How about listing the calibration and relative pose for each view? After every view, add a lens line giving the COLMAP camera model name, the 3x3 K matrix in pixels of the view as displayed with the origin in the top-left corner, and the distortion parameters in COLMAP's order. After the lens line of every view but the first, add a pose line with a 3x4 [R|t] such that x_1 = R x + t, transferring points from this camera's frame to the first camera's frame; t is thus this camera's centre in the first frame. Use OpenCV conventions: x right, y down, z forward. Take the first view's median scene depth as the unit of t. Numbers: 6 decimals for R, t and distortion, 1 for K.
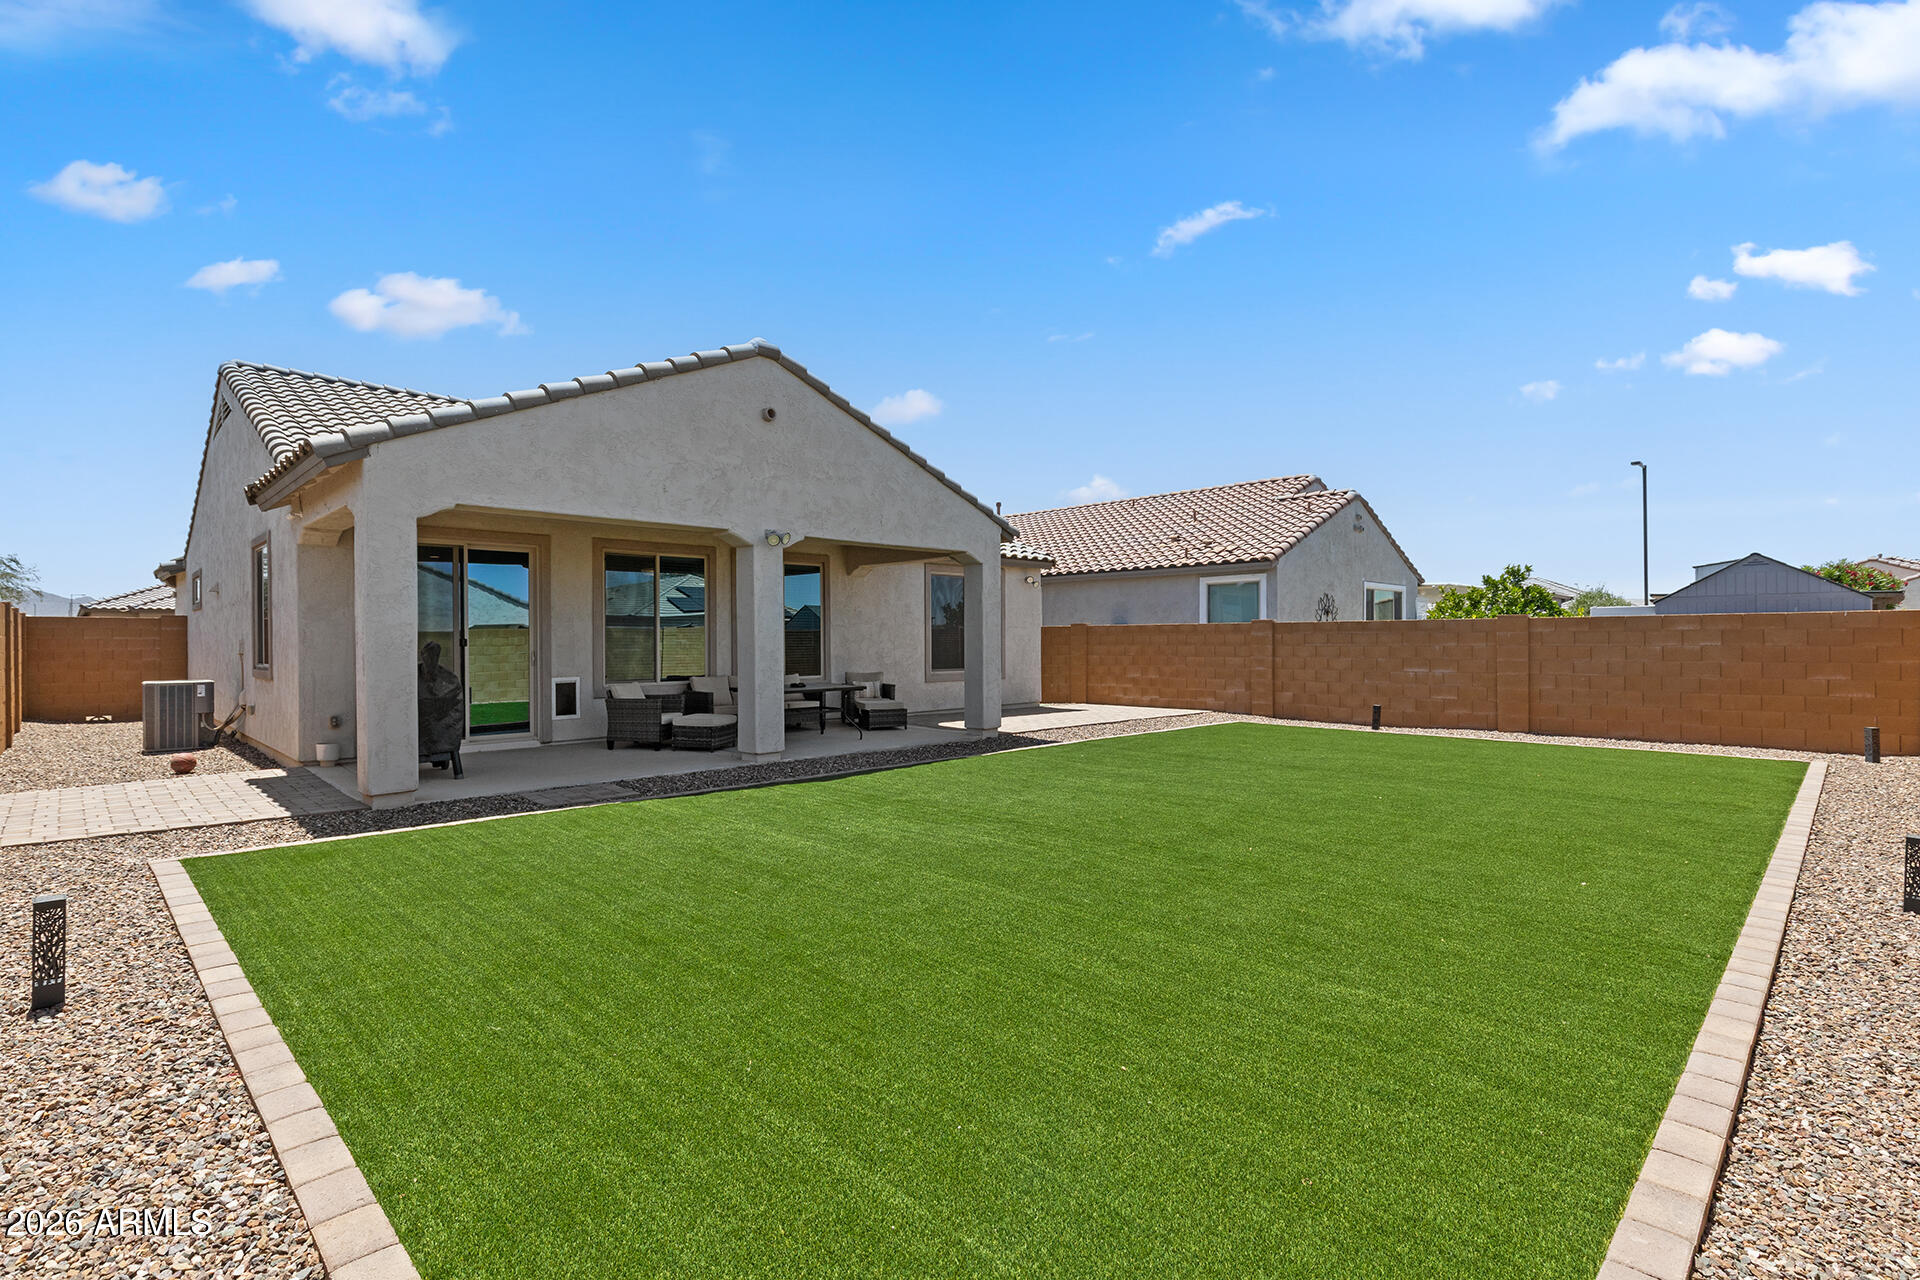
lens RADIAL K [[915.7, 0, 987.0], [0, 915.7, 639.2], [0, 0, 1]] dist [-0.003781, 0.000254]
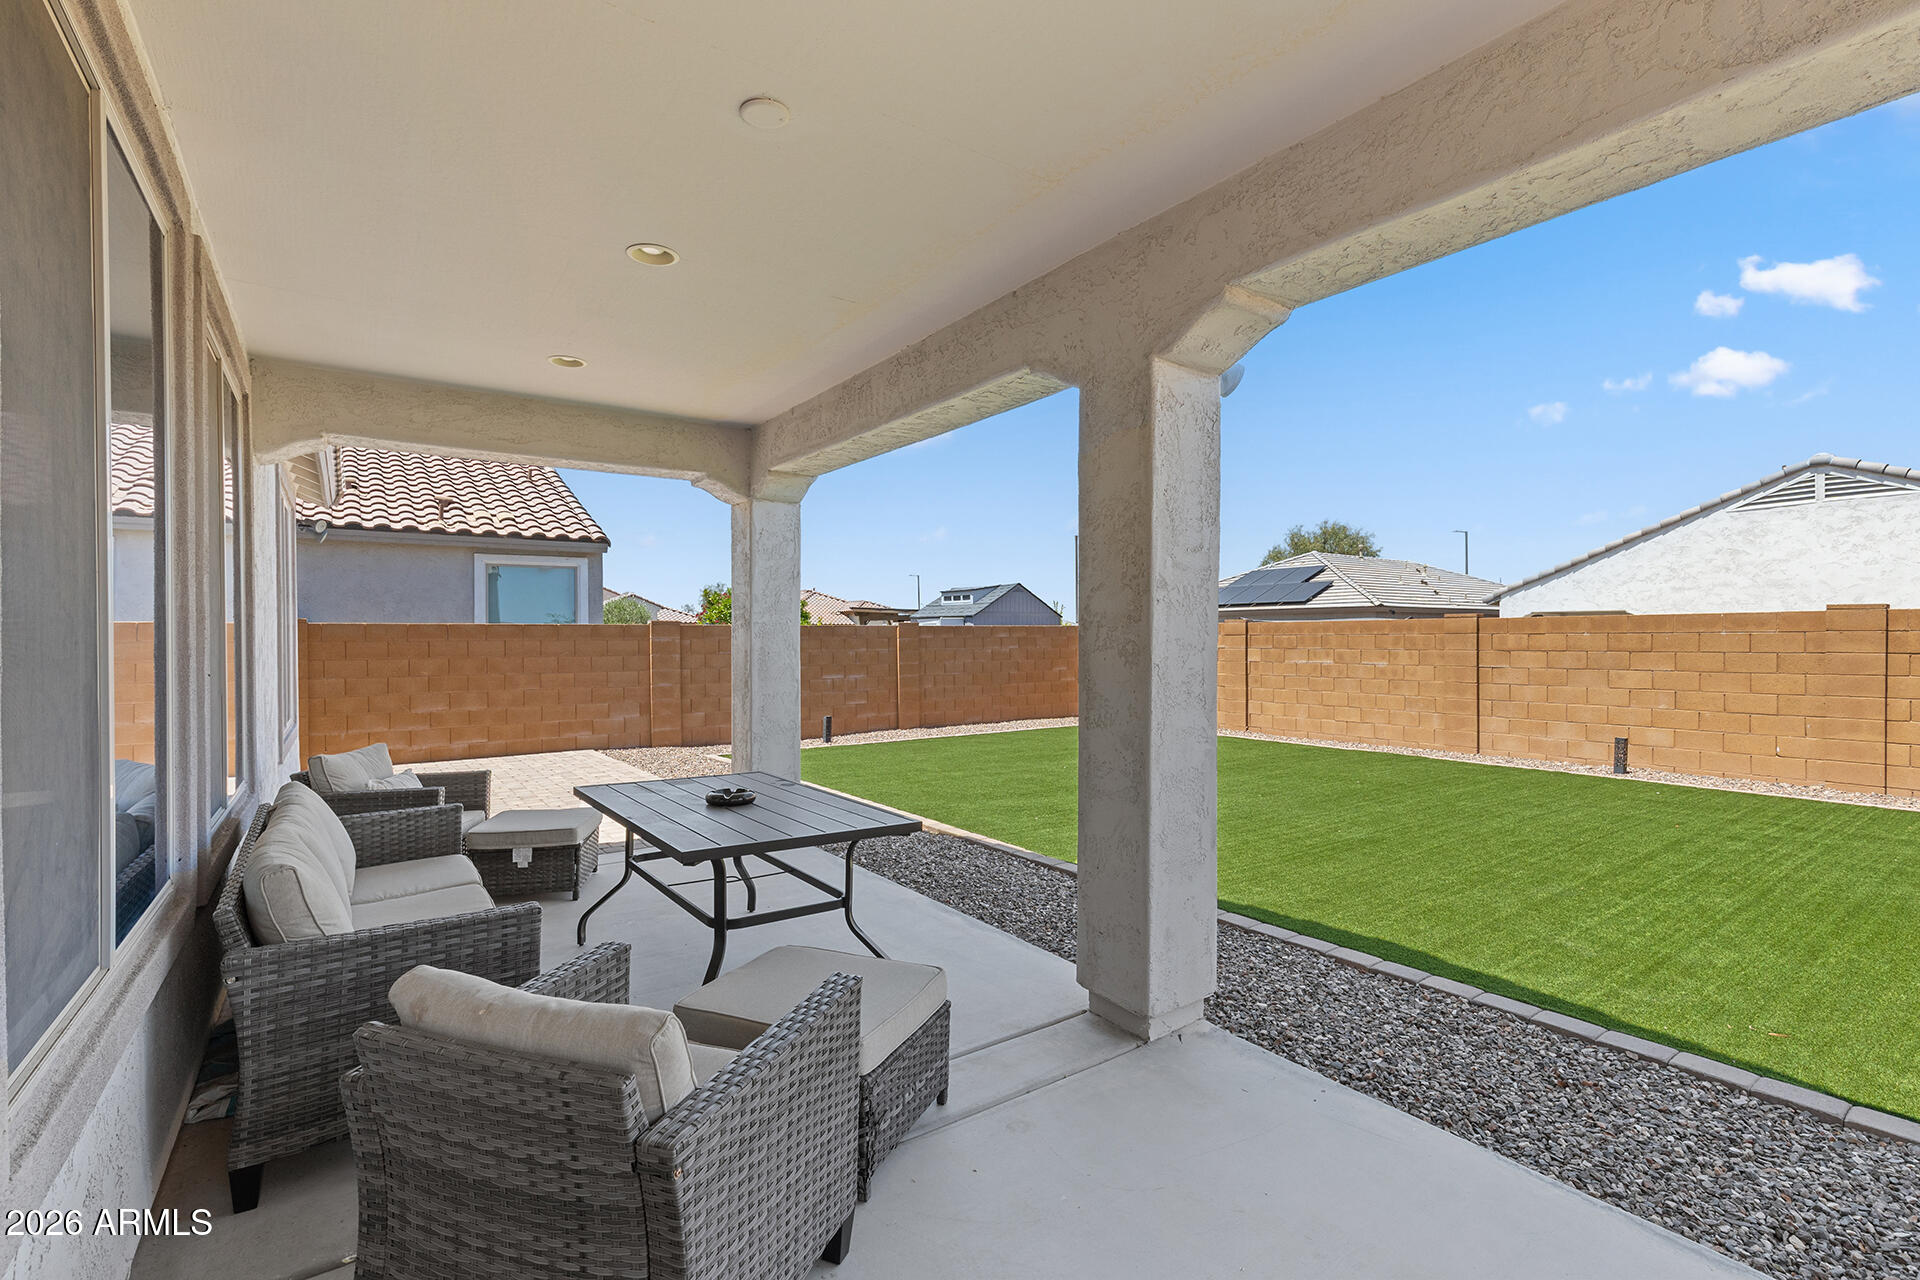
lens RADIAL K [[854.8, 0, 946.8], [0, 854.8, 643.7], [0, 0, 1]] dist [0.004710, 0.000086]
pose [[0.188926, -0.003602, 0.981985, -0.405926], [0.003804, 0.999988, 0.002936, -0.003877], [-0.981984, 0.003181, 0.188937, 0.717148]]
